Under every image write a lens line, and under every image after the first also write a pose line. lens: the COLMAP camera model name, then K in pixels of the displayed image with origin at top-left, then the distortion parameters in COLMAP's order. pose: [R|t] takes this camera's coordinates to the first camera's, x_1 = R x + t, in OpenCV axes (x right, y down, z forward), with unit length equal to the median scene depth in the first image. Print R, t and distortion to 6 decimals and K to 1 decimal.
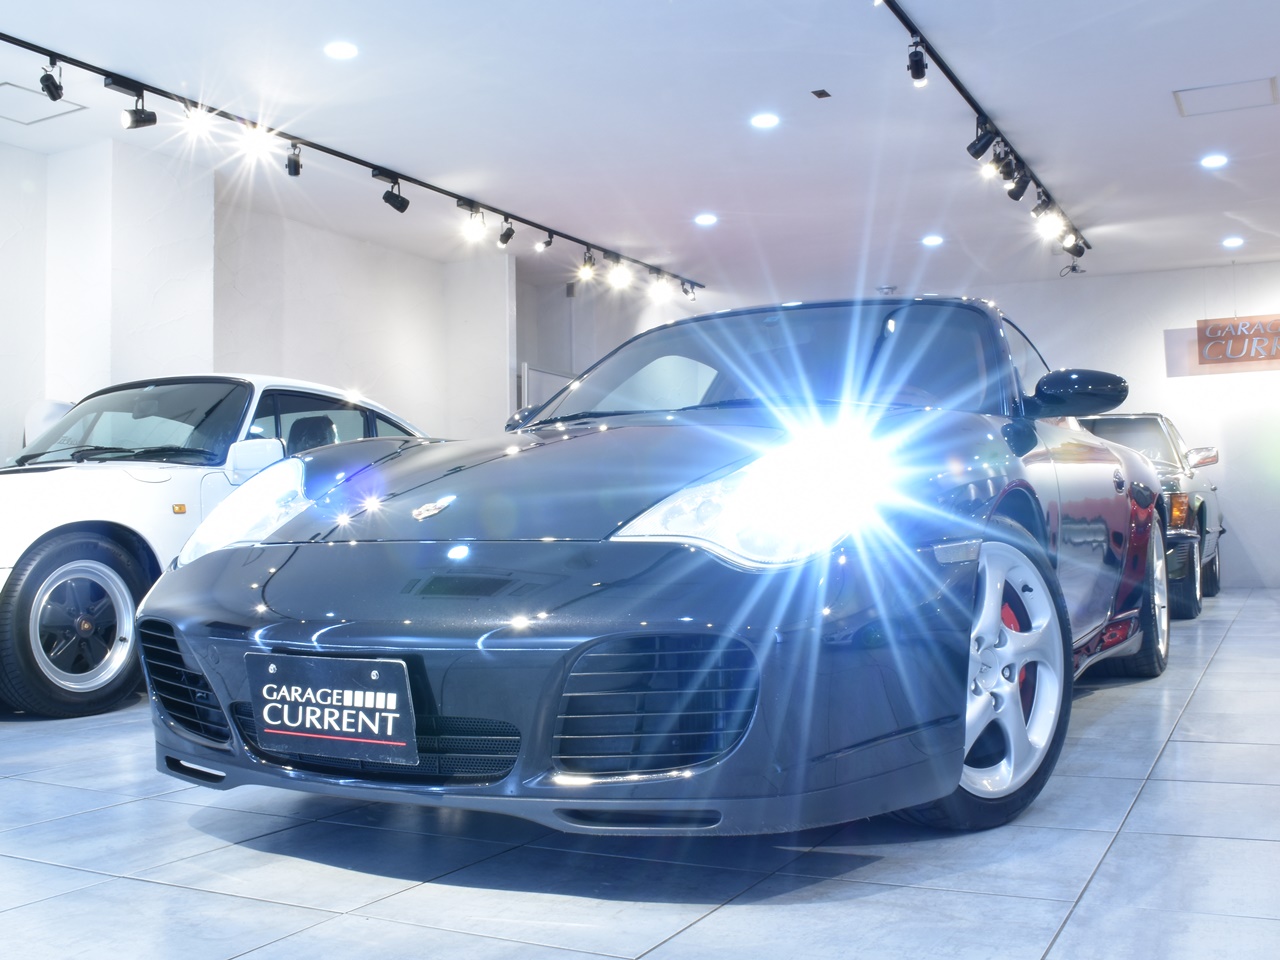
lens RADIAL K [[1235.8, 0, 638.1], [0, 1235.8, 480.4], [0, 0, 1]] dist [-0.100466, 0.000000]
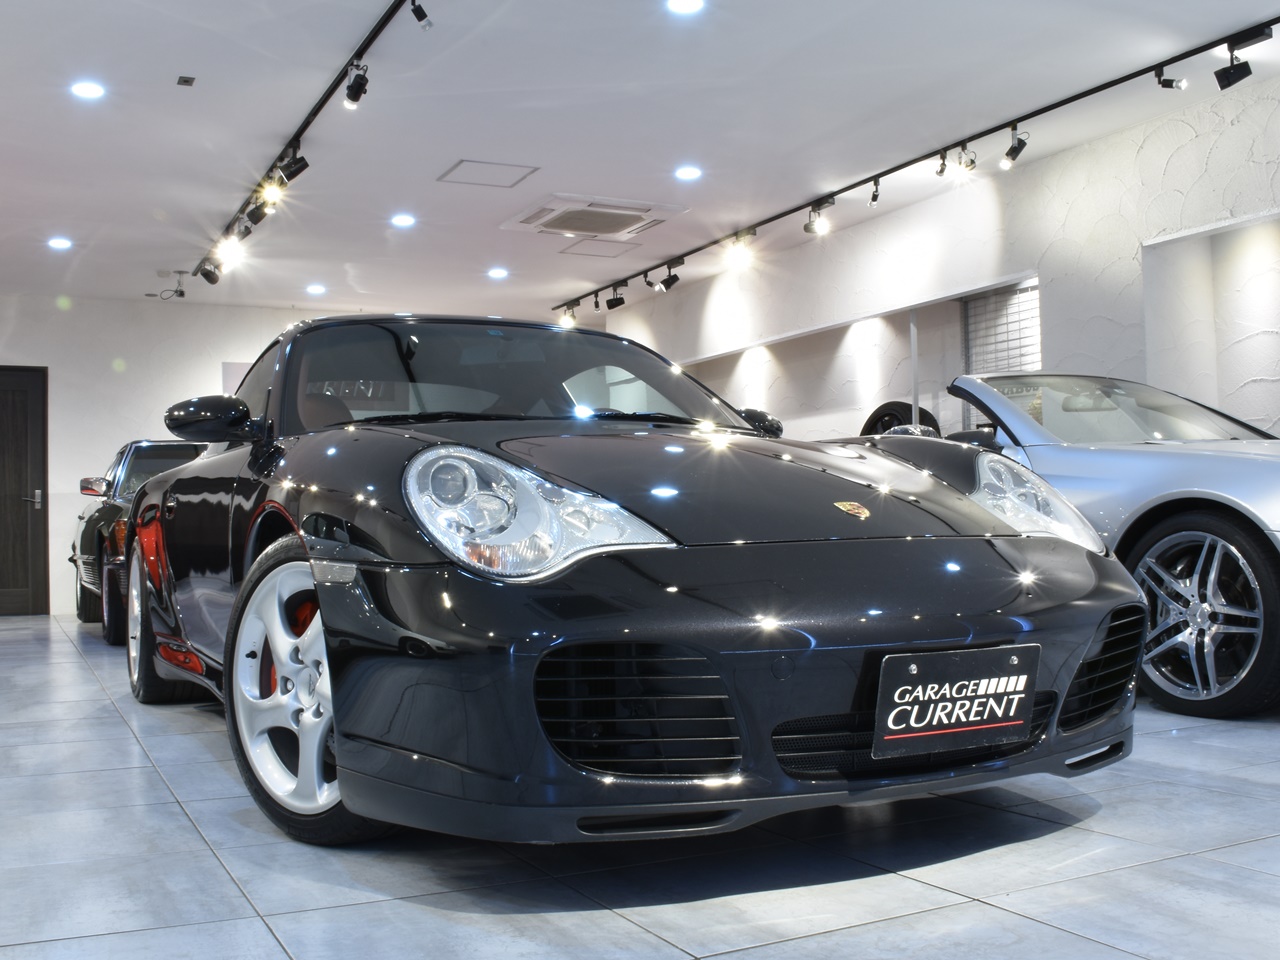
lens RADIAL K [[1235.8, 0, 638.5], [0, 1235.8, 479.5], [0, 0, 1]] dist [-0.100466, 0.000000]
pose [[0.630047, 0.033012, 0.775855, -1.206253], [-0.012663, 0.999400, -0.032241, 0.039079], [-0.776453, 0.010489, 0.630087, 0.564847]]
